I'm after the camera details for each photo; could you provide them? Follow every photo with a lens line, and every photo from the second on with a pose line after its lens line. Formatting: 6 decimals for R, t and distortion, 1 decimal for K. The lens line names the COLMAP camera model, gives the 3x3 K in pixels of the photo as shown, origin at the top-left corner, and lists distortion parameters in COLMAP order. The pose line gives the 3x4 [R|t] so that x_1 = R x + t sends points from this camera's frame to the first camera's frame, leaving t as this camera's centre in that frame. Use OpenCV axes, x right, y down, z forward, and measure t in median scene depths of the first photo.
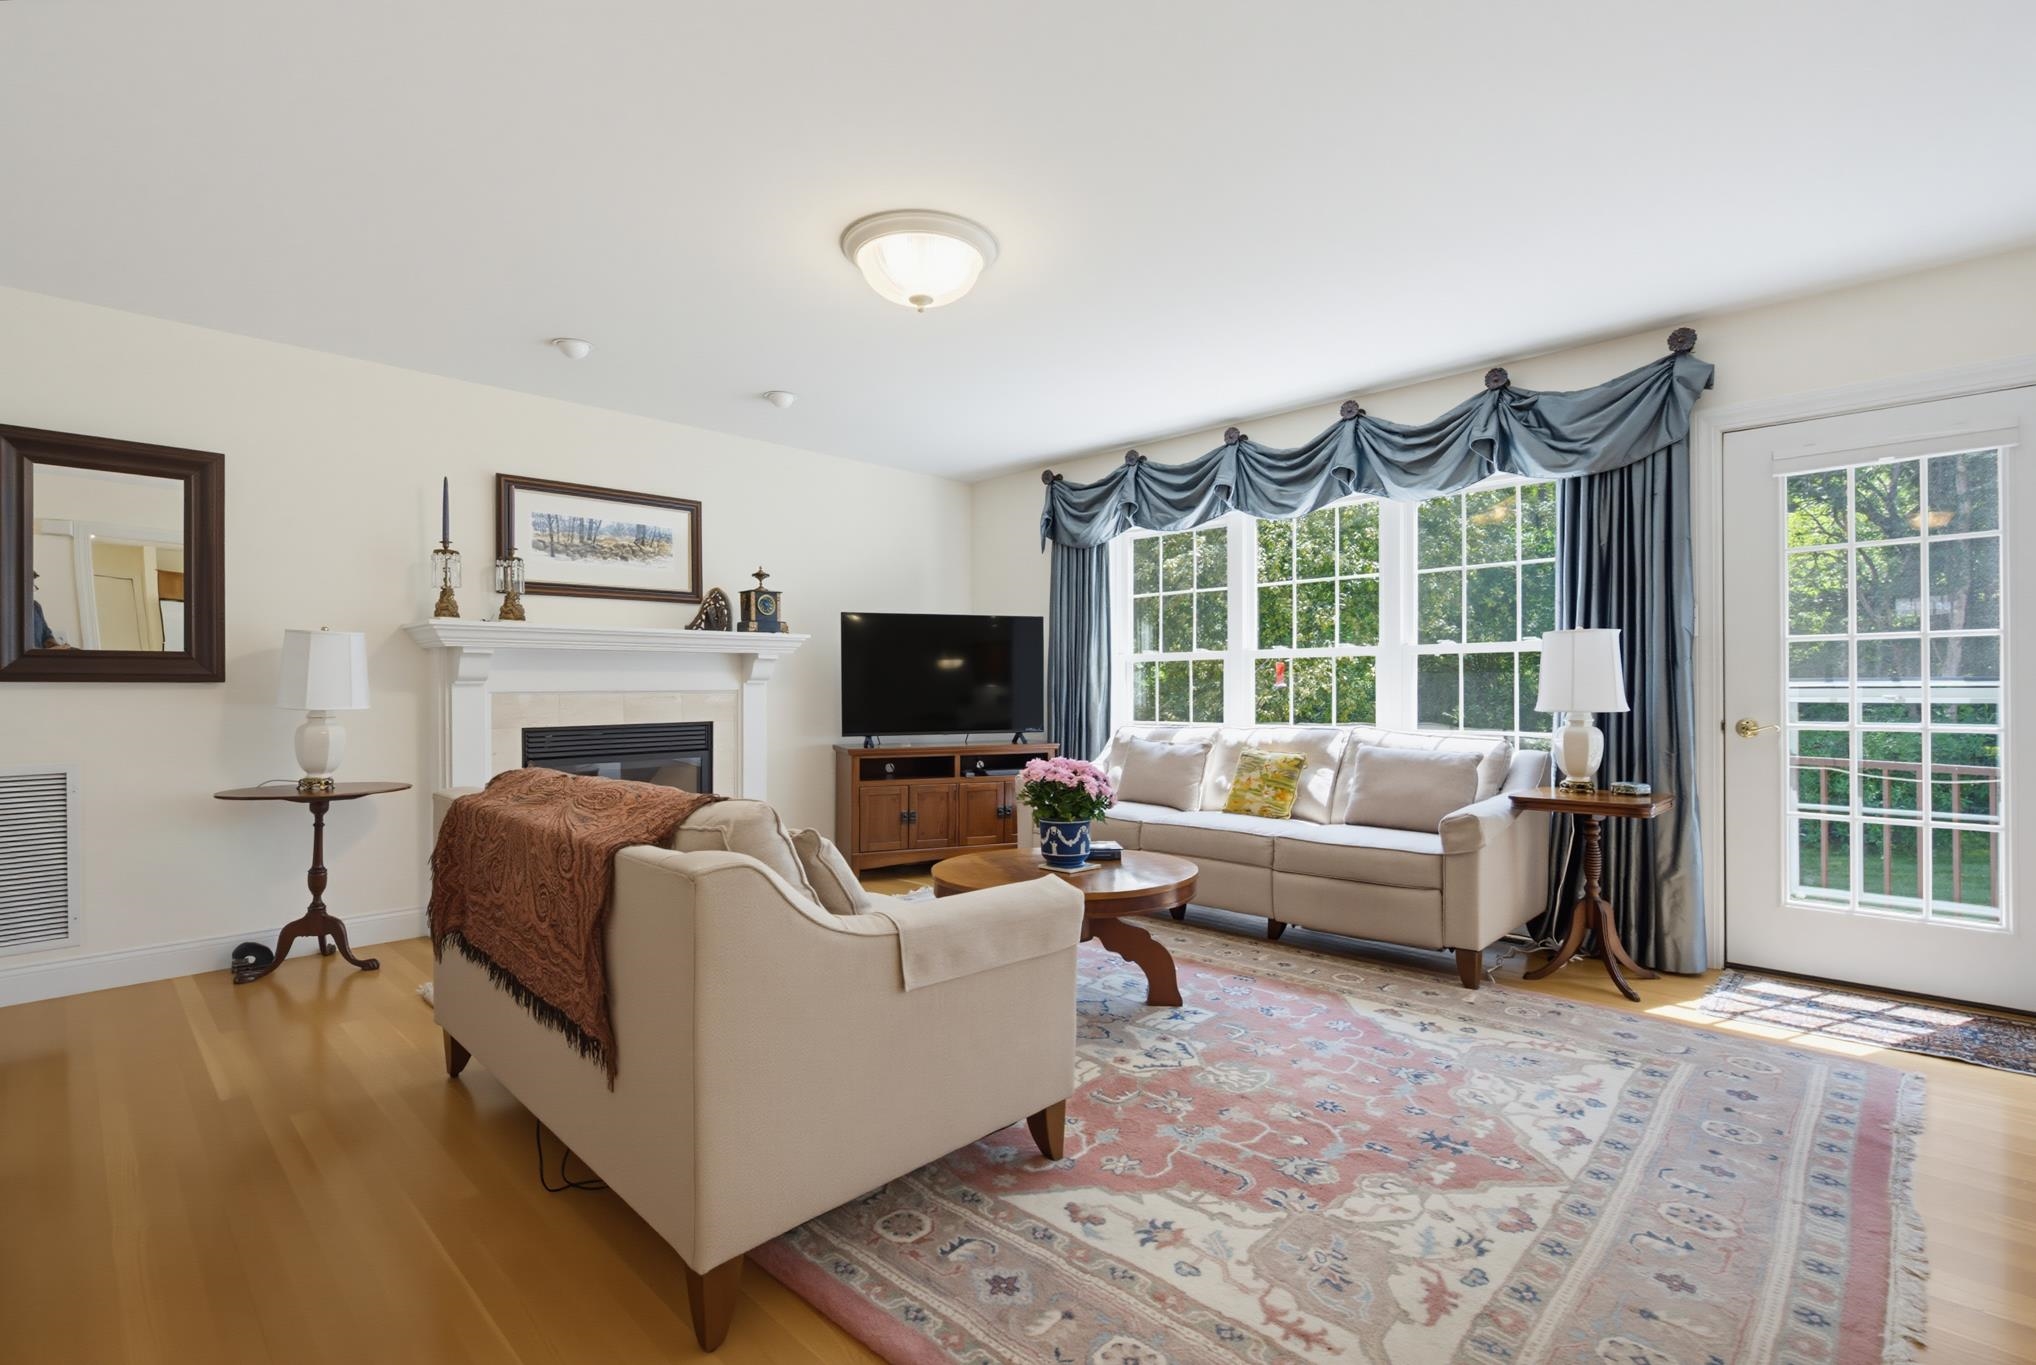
lens RADIAL K [[930.8, 0, 1018.4], [0, 930.8, 692.1], [0, 0, 1]] dist [0.005409, 0.000548]
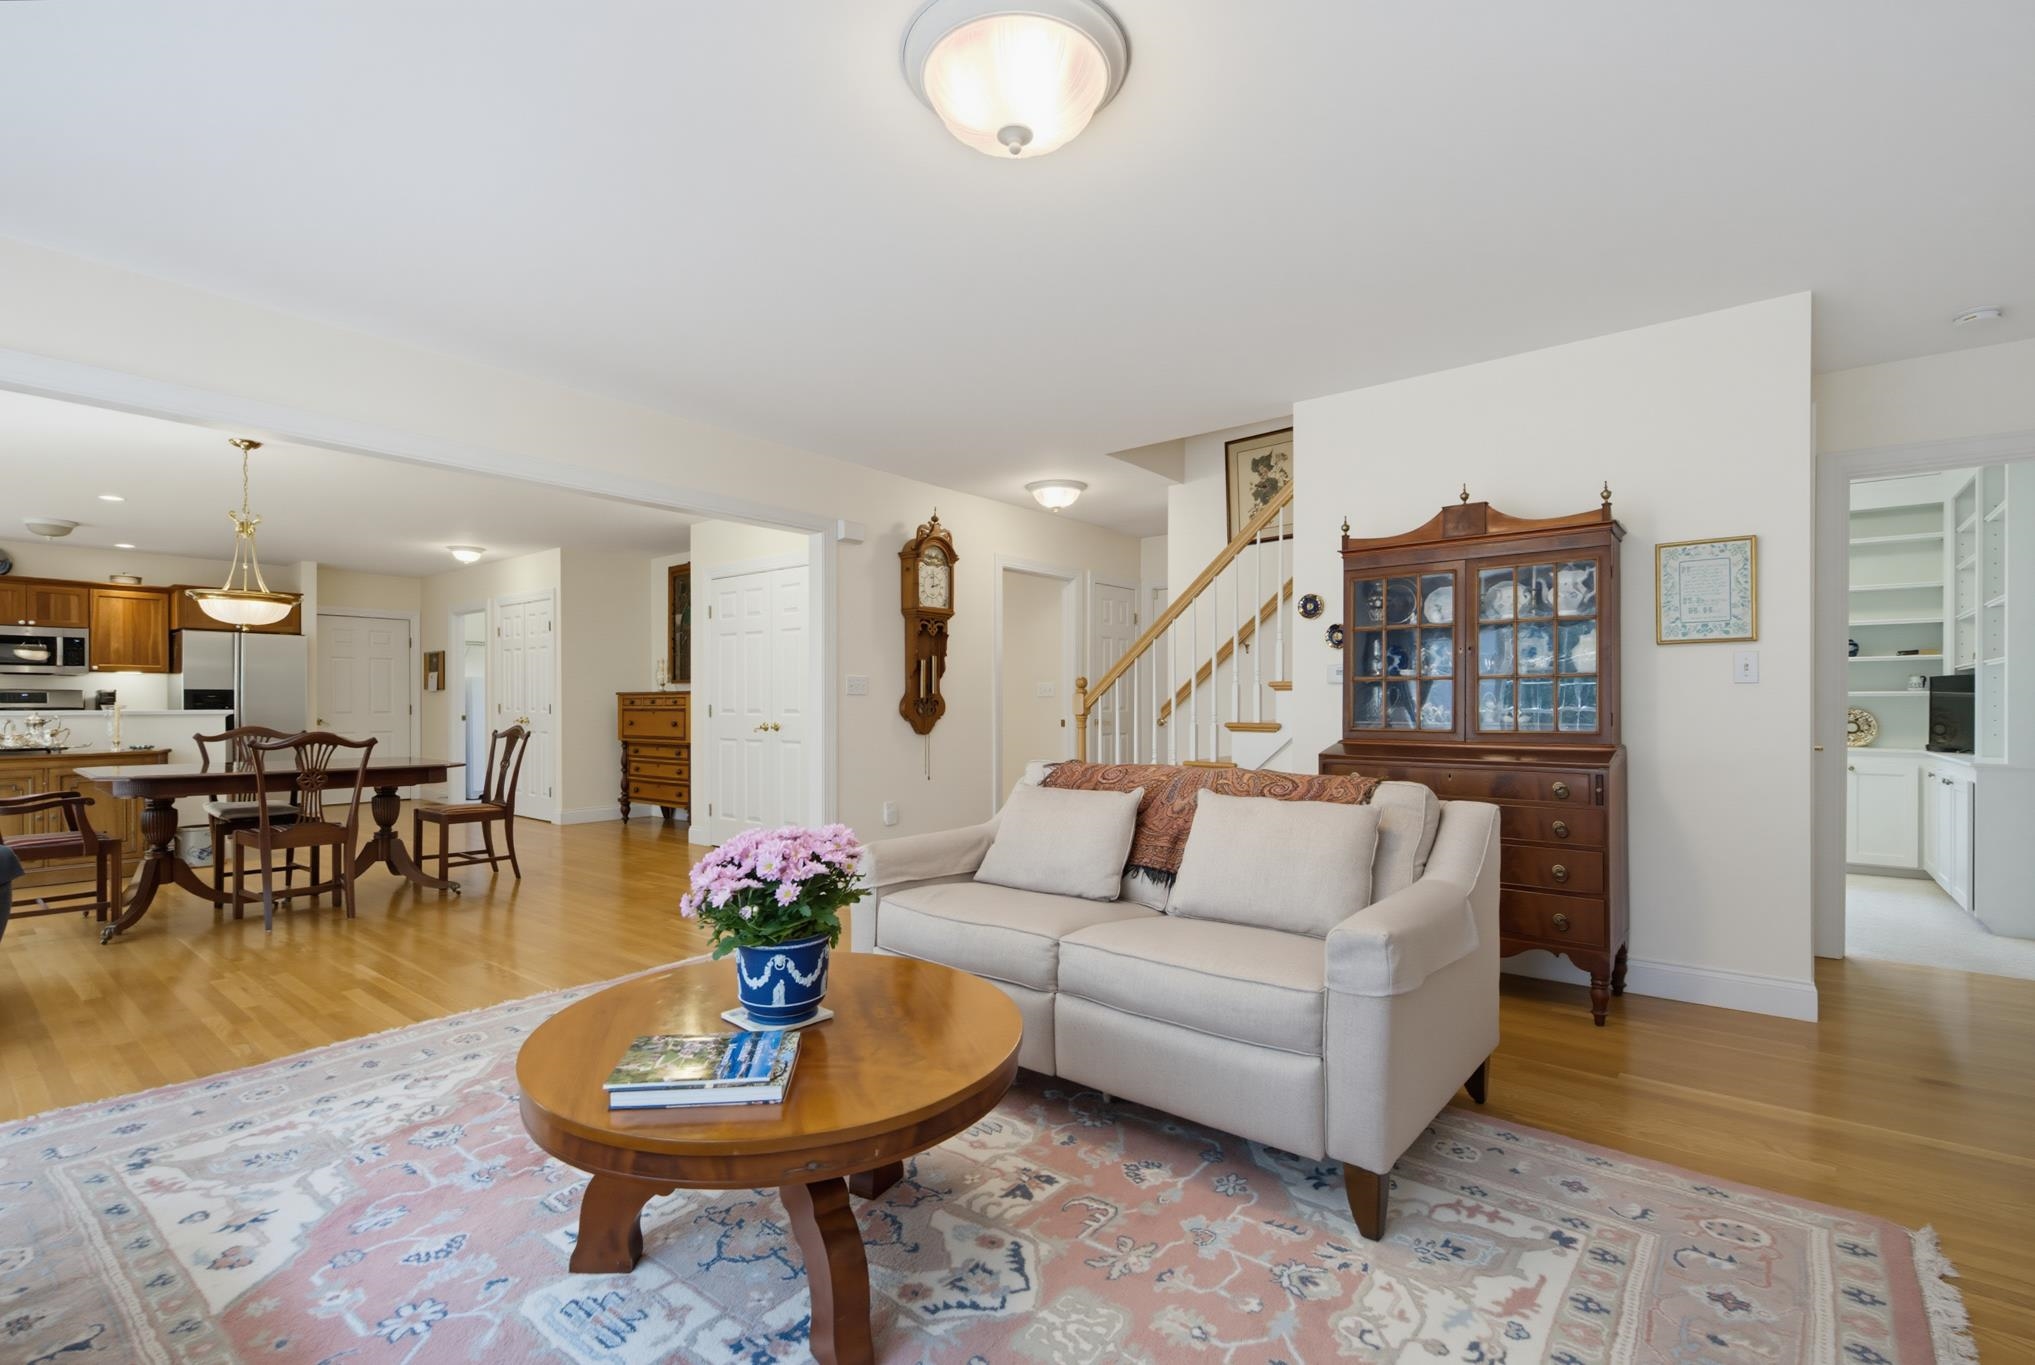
lens RADIAL K [[930.4, 0, 1012.2], [0, 930.4, 693.8], [0, 0, 1]] dist [0.005409, 0.000548]
pose [[-0.996593, 0.001190, -0.082469, -0.046046], [0.001972, 0.999954, -0.009404, -0.005851], [0.082454, -0.009534, -0.996549, 1.738116]]
